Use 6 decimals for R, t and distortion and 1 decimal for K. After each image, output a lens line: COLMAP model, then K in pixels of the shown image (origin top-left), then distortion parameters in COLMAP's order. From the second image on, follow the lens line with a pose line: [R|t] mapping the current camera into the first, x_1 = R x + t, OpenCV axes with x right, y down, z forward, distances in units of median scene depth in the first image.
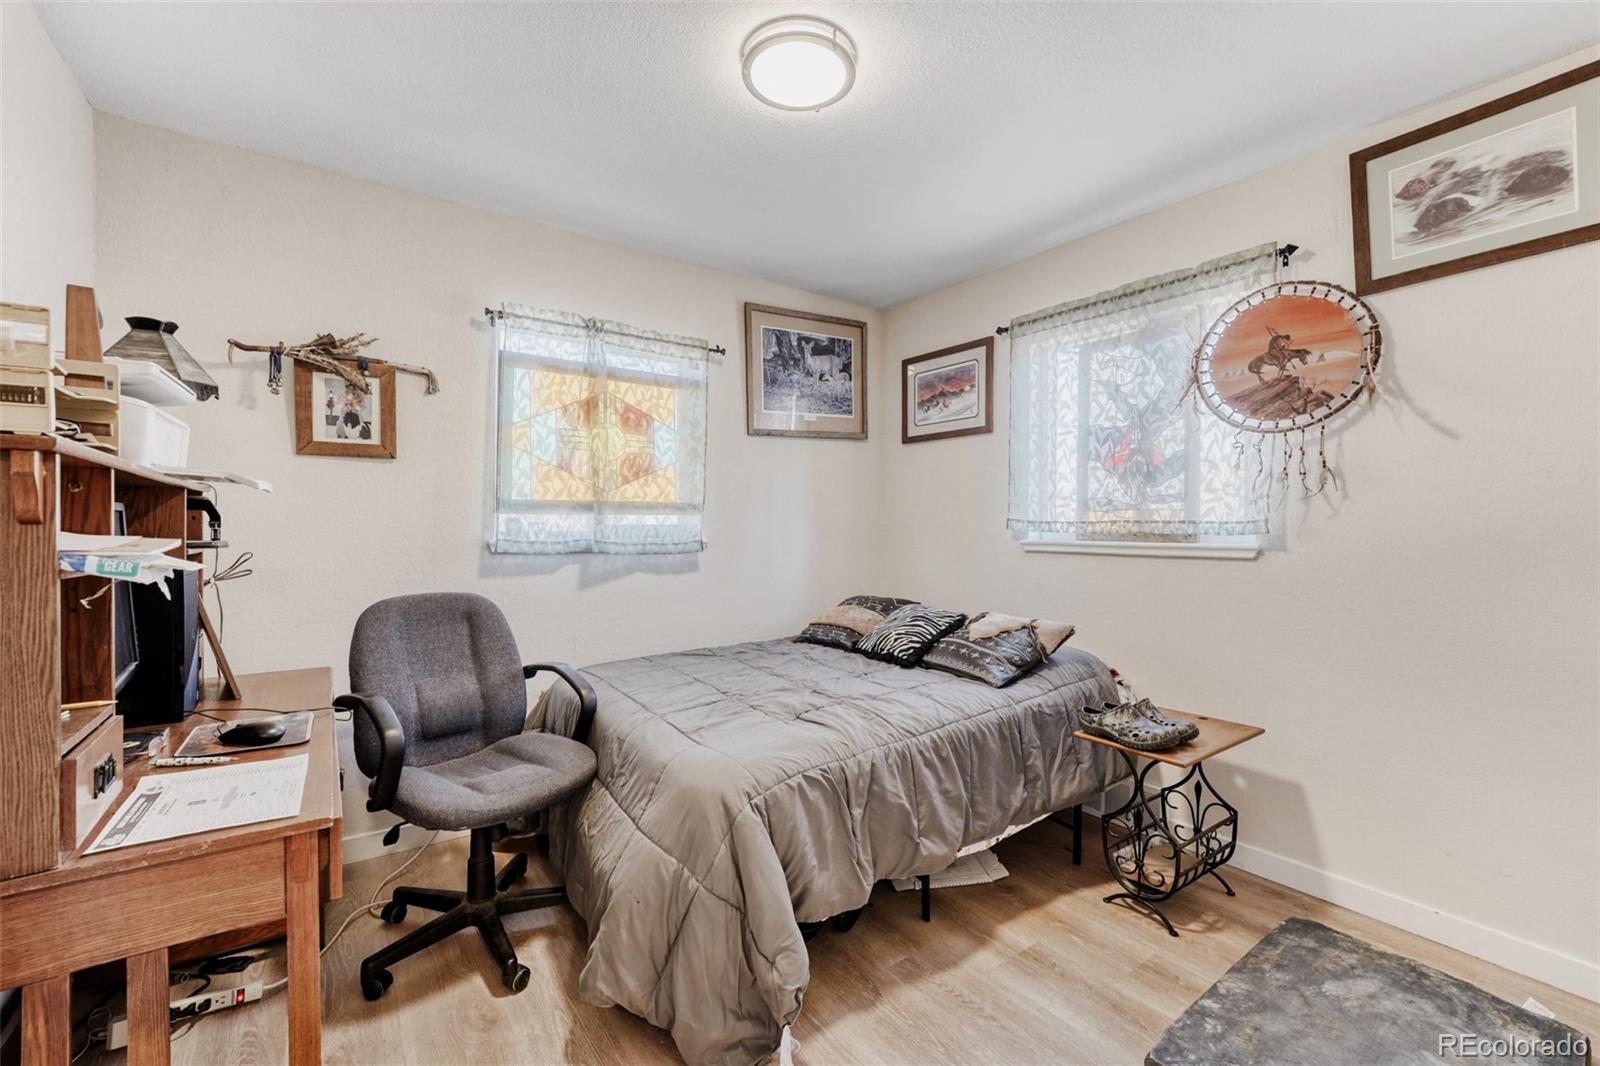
lens RADIAL K [[649.6, 0, 795.8], [0, 649.6, 537.5], [0, 0, 1]] dist [-0.009055, 0.000428]
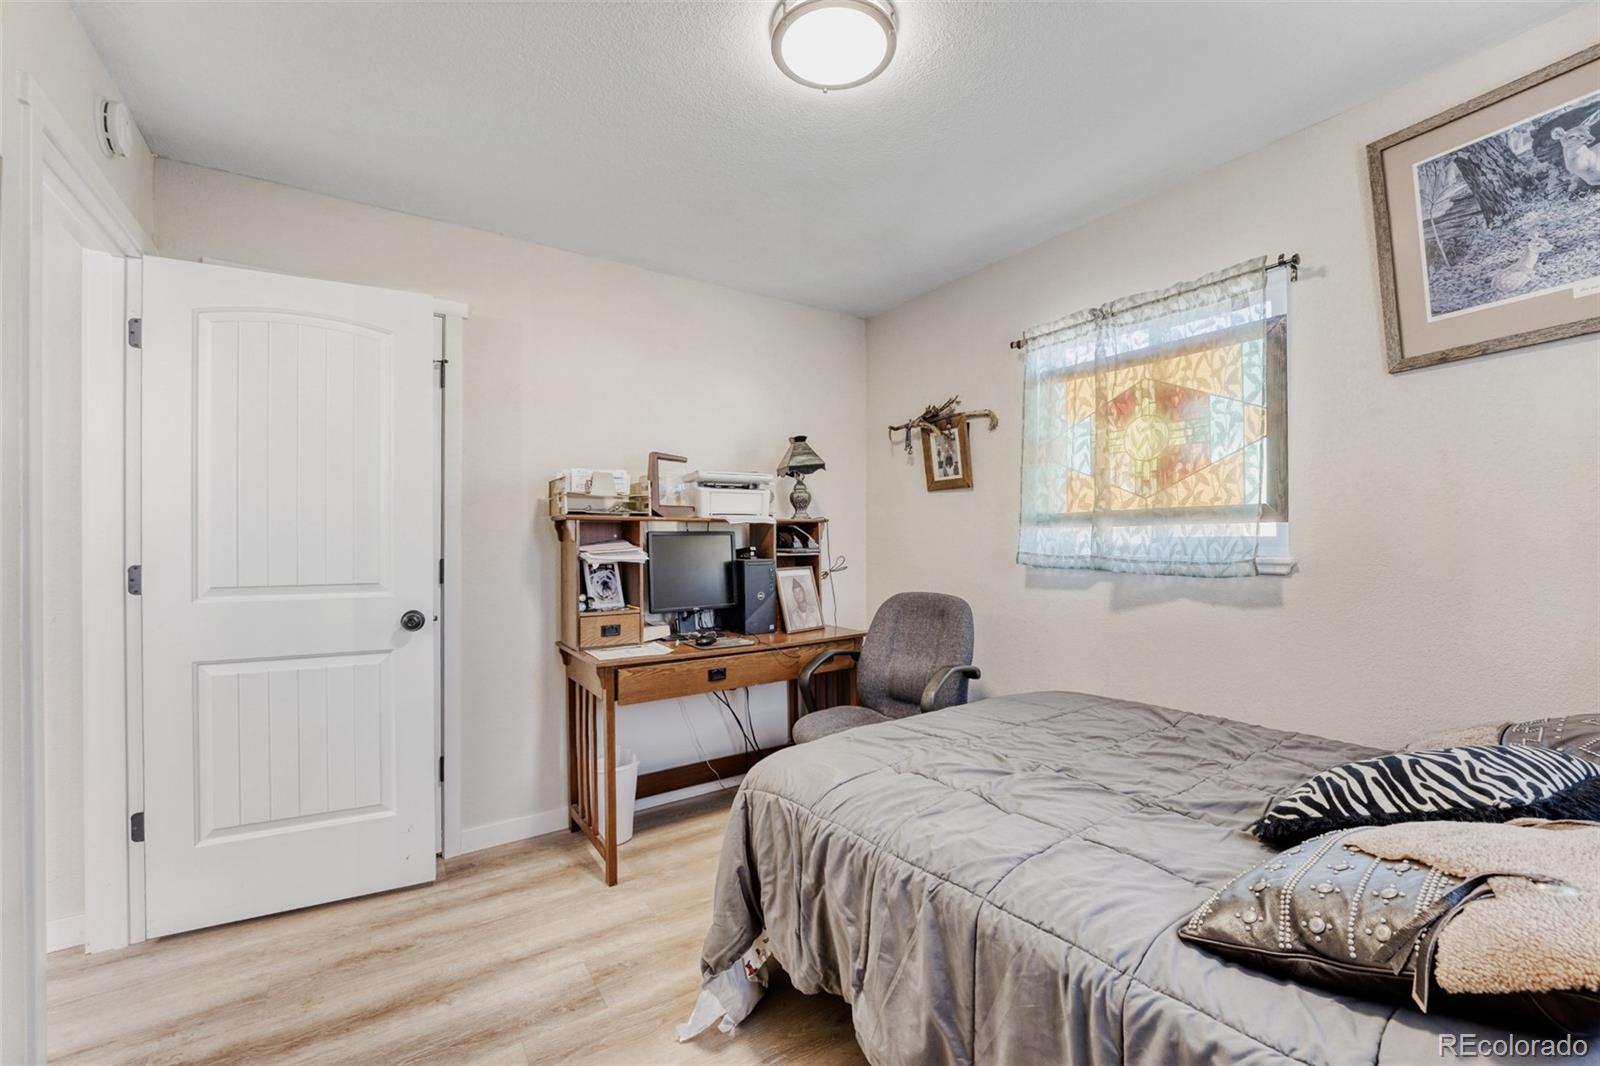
lens RADIAL K [[649.6, 0, 795.8], [0, 649.6, 537.5], [0, 0, 1]] dist [-0.009055, 0.000428]
pose [[-0.007442, -0.004177, -0.999964, 0.567387], [-0.006264, 0.999972, -0.004131, -0.013917], [0.999953, 0.006233, -0.007468, 0.581385]]
